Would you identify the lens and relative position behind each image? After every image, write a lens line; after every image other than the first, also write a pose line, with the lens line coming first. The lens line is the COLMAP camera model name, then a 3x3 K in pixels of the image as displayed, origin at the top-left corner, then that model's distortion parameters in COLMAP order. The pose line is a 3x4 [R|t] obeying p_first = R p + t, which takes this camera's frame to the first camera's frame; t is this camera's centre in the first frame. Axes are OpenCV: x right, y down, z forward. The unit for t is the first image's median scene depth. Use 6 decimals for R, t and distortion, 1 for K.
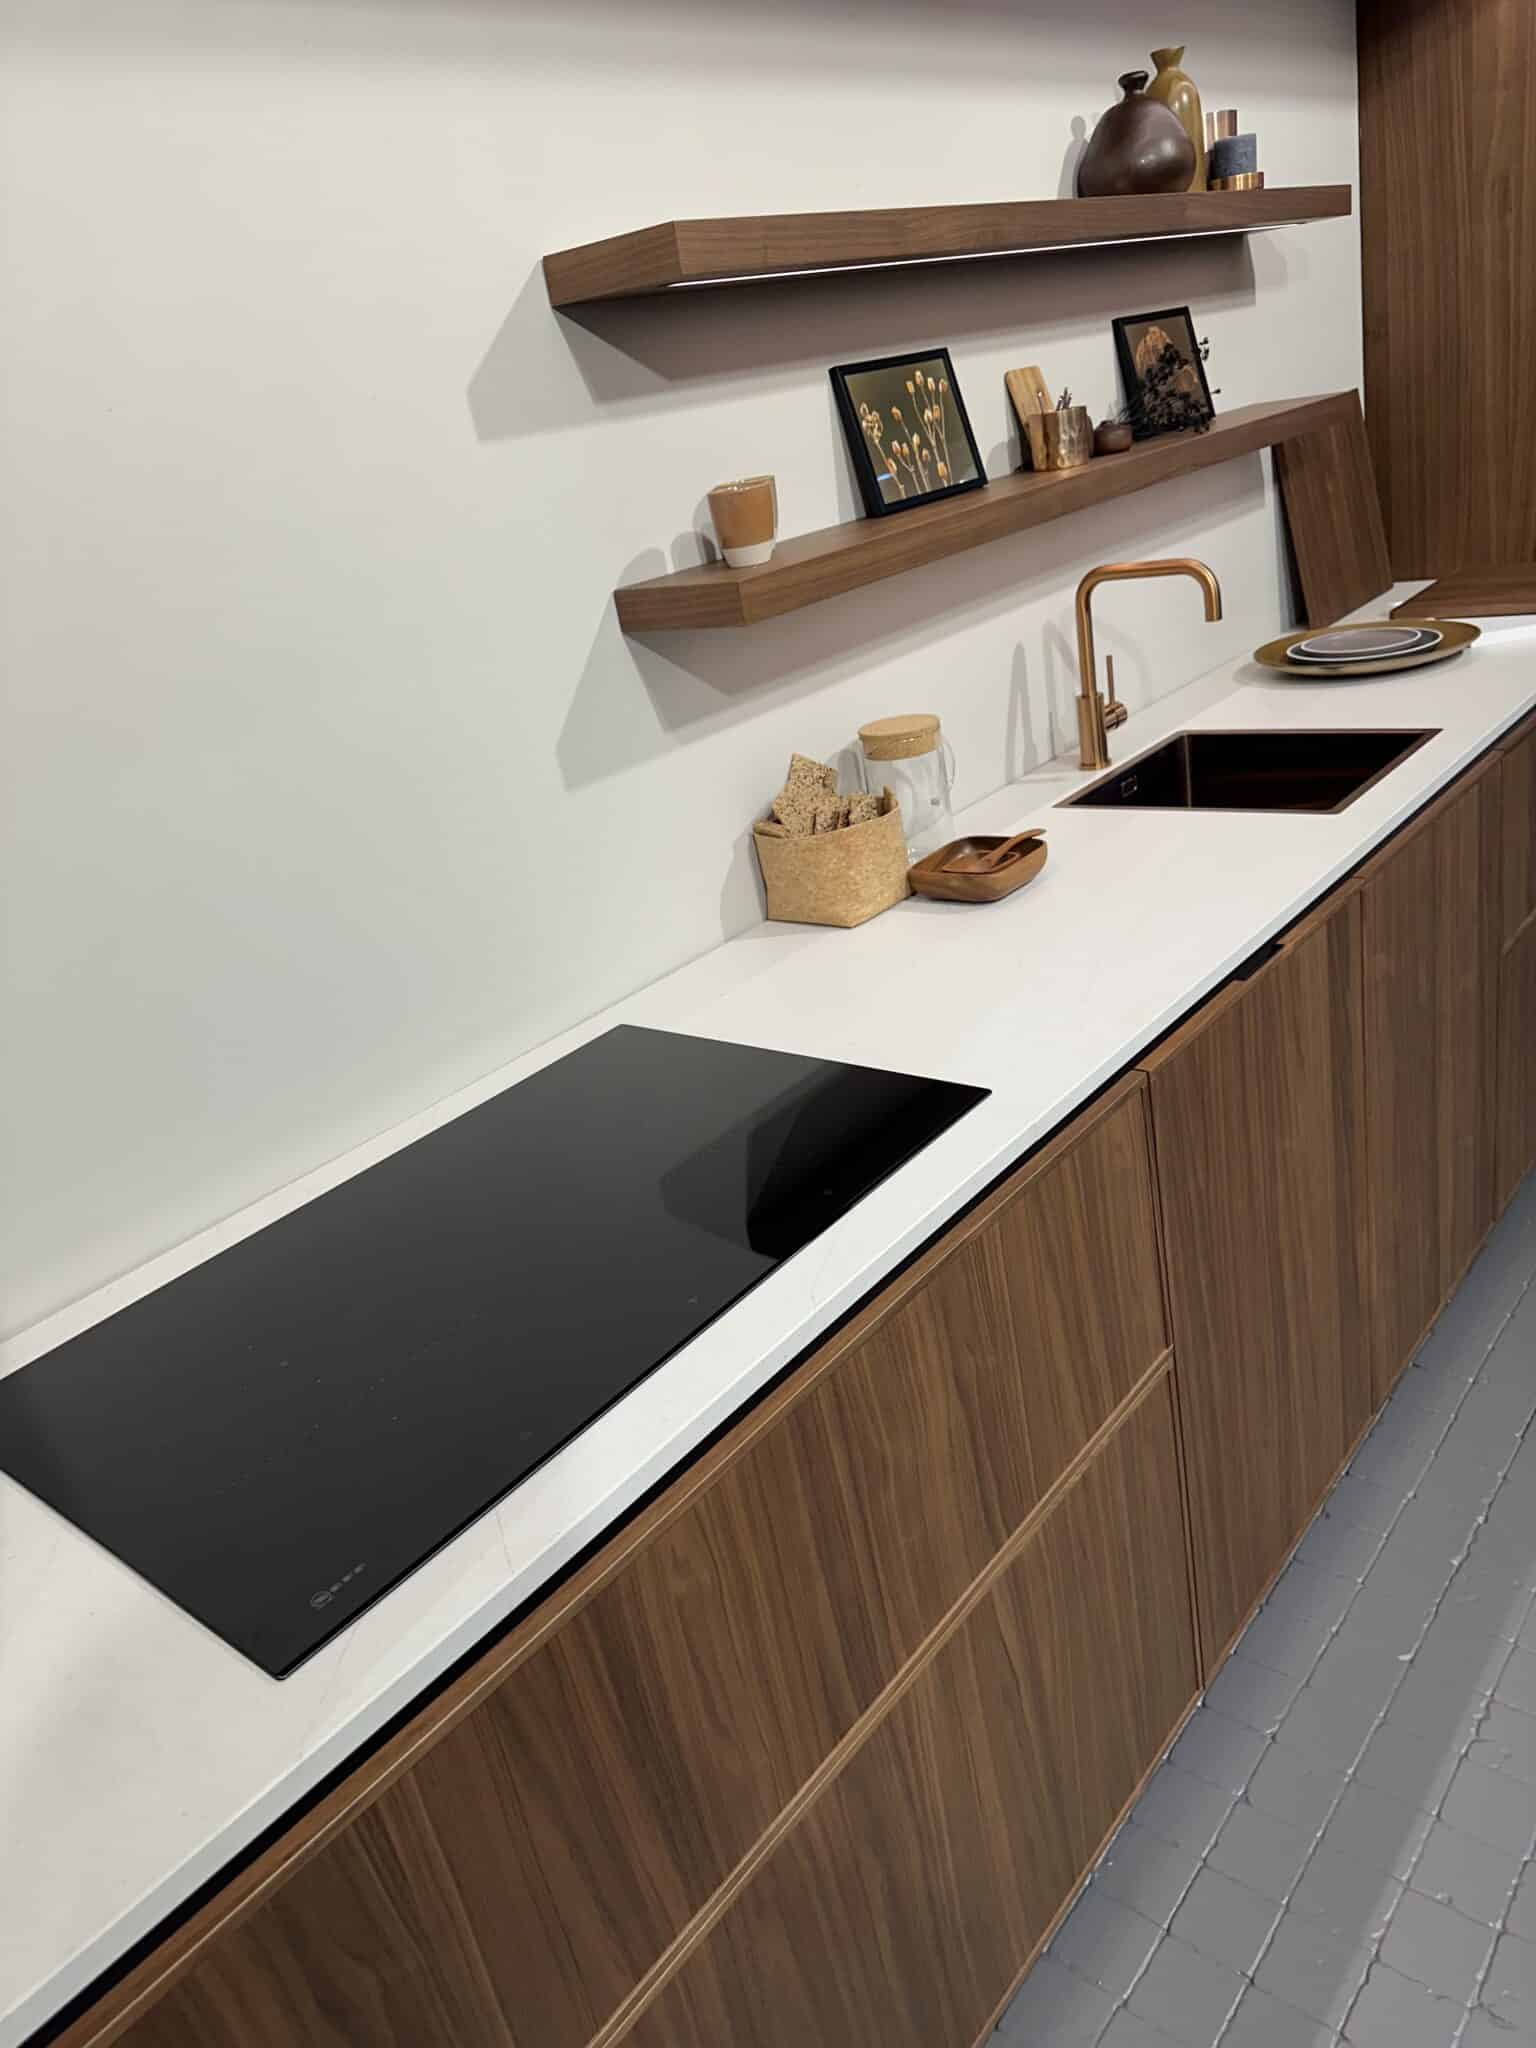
lens RADIAL K [[1456.9, 0, 786.5], [0, 1456.9, 1033.3], [0, 0, 1]] dist [0.049716, -0.048181]
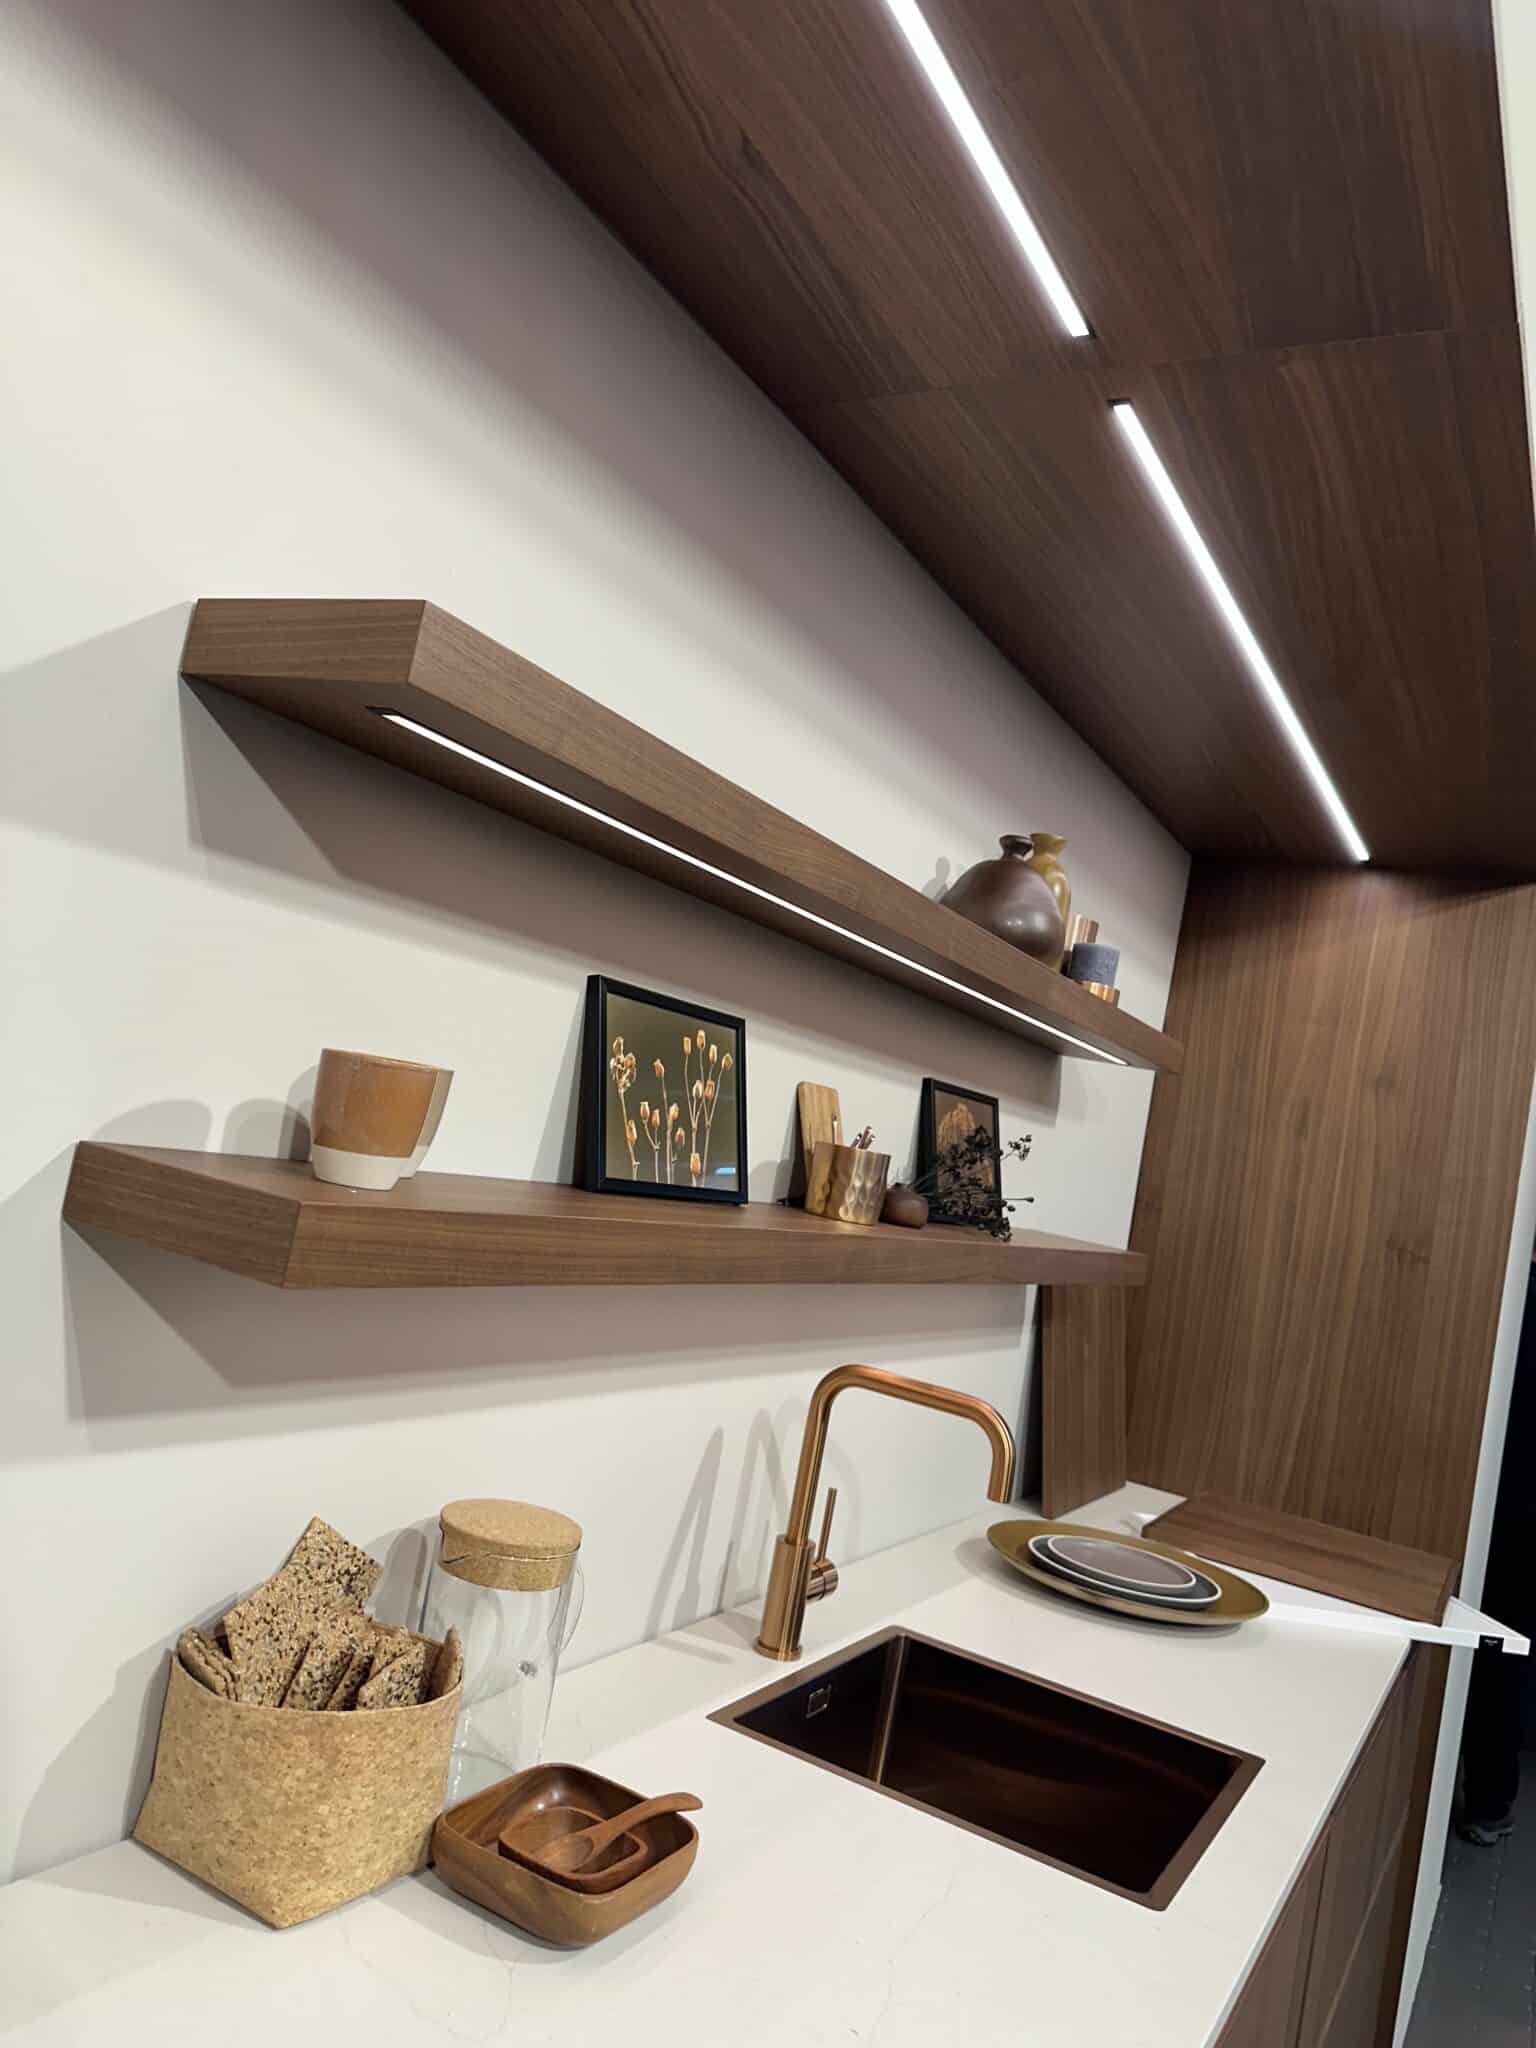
lens RADIAL K [[1456.9, 0, 774.0], [0, 1456.9, 1024.6], [0, 0, 1]] dist [0.049716, -0.048181]
pose [[0.922166, 0.356515, 0.150024, 0.014046], [-0.247663, 0.842167, -0.478976, -0.118994], [-0.297107, 0.404540, 0.864913, 0.367461]]
